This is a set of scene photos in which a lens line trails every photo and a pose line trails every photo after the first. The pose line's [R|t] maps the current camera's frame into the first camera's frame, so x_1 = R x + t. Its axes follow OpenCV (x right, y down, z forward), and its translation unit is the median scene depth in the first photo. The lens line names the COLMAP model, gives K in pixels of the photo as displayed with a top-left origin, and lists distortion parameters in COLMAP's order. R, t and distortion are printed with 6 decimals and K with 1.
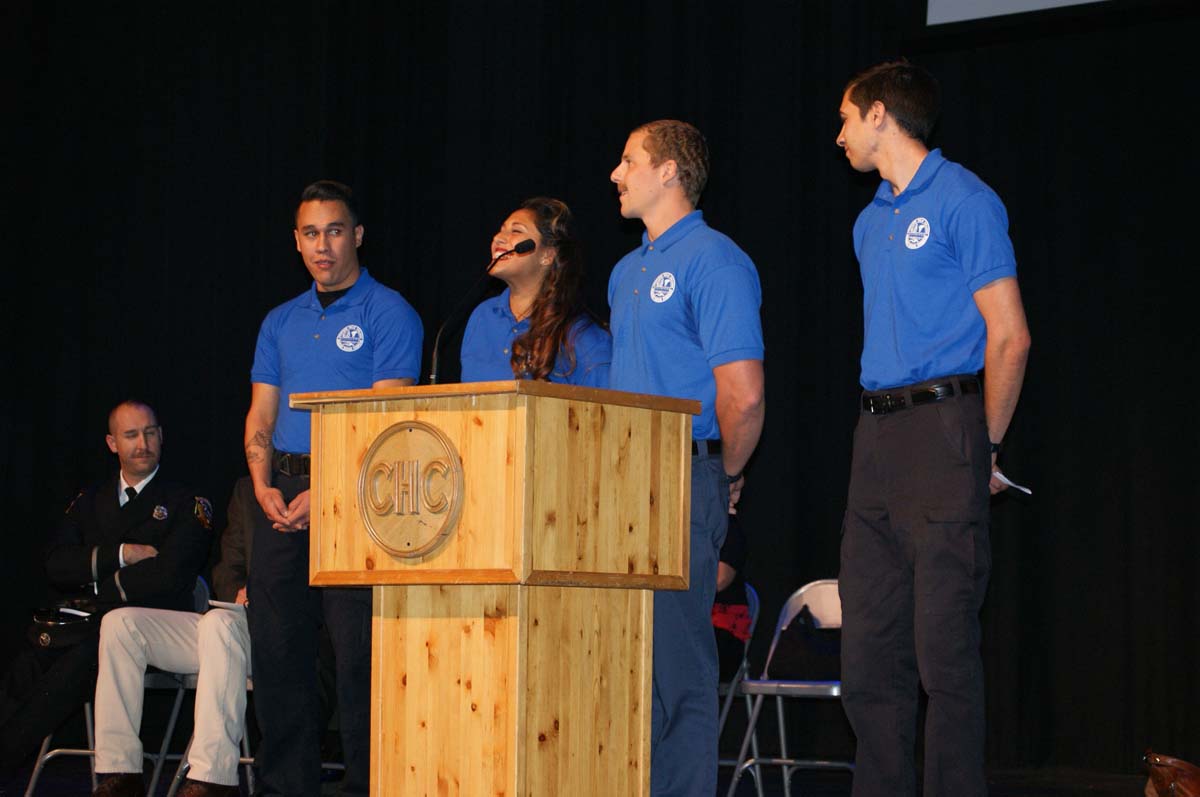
lens RADIAL K [[3164.9, 0, 593.2], [0, 3164.9, 392.7], [0, 0, 1]] dist [-0.082747, 0.000000]
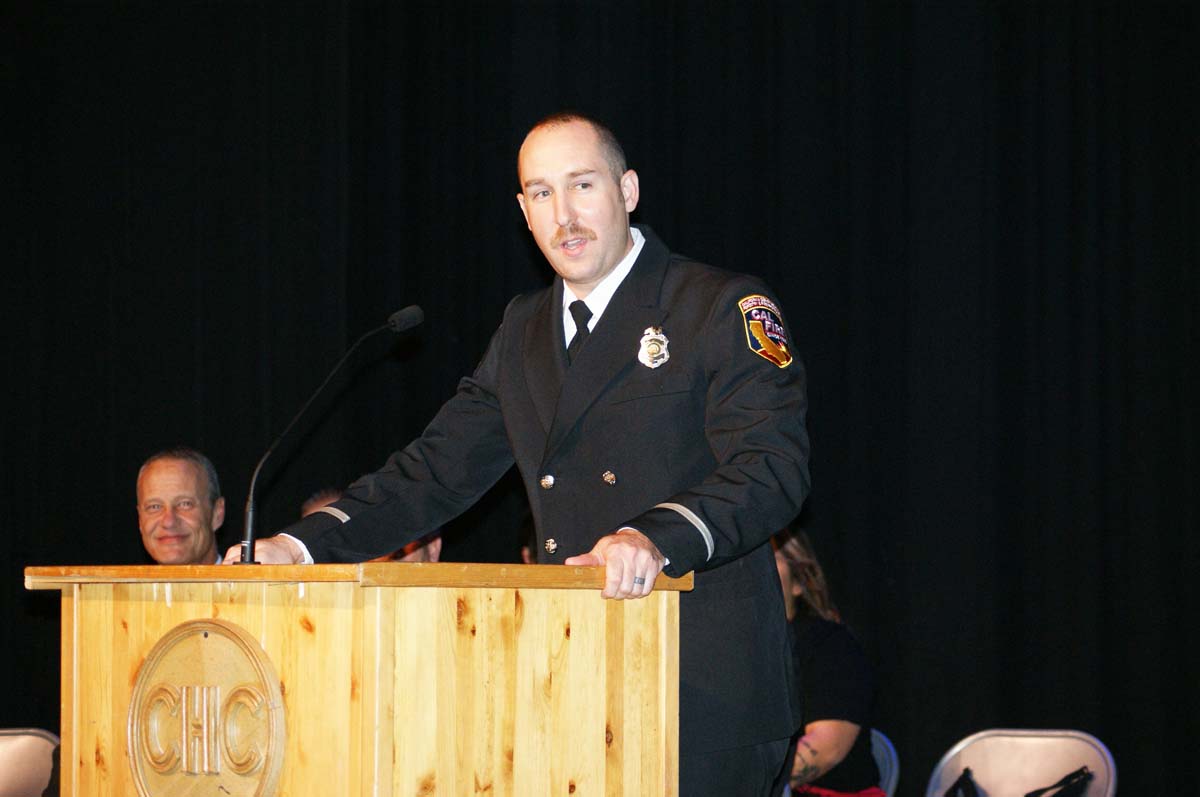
lens RADIAL K [[3888.8, 0, 603.2], [0, 3888.8, 402.3], [0, 0, 1]] dist [0.439268, 0.000000]
pose [[0.997655, -0.015750, -0.066600, 0.069513], [0.017772, 0.999396, 0.029872, -0.054054], [0.066089, -0.030986, 0.997332, 0.252542]]
